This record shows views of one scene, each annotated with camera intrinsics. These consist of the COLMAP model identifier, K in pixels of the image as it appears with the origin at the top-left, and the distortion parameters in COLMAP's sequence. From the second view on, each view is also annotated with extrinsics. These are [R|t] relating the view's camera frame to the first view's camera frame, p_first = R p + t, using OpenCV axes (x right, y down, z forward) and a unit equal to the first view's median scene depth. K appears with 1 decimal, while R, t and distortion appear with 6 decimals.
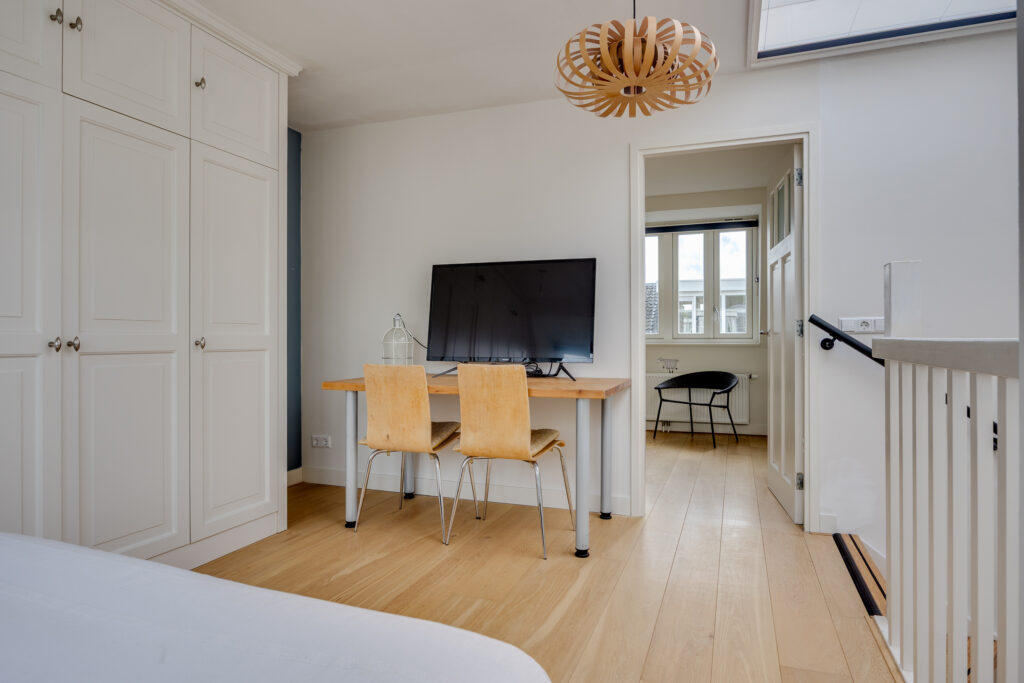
lens RADIAL K [[595.6, 0, 513.1], [0, 595.6, 339.3], [0, 0, 1]] dist [0.001206, -0.000041]
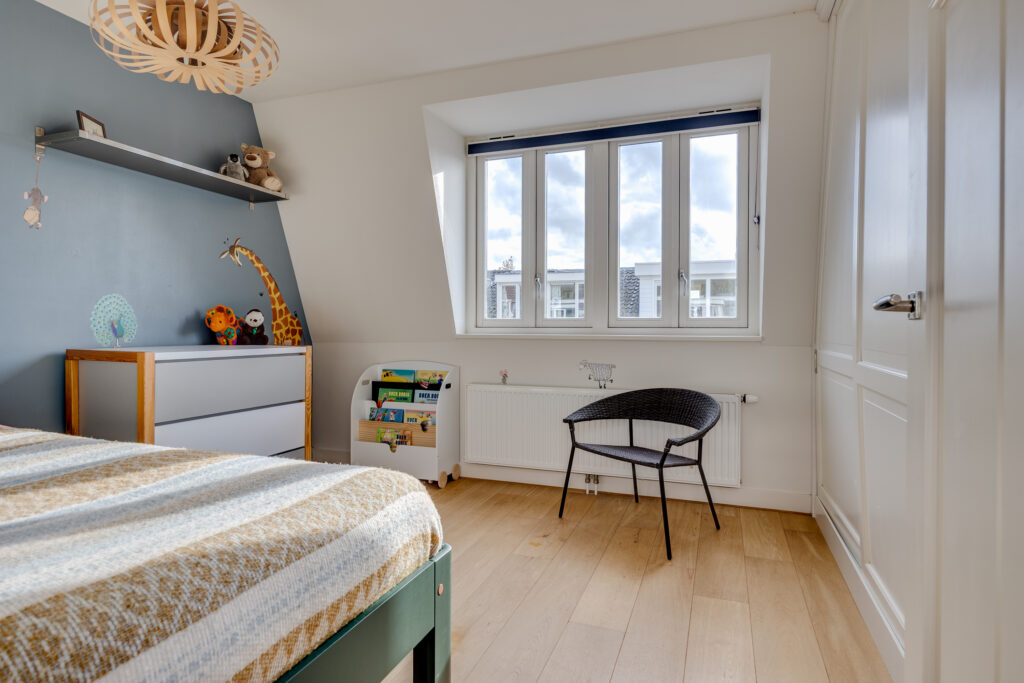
lens RADIAL K [[595.6, 0, 509.8], [0, 595.6, 337.1], [0, 0, 1]] dist [0.001206, -0.000041]
pose [[0.999921, 0.004389, 0.011774, 0.180298], [-0.004466, 0.999969, 0.006507, 0.004945], [-0.011745, -0.006559, 0.999910, 0.465180]]
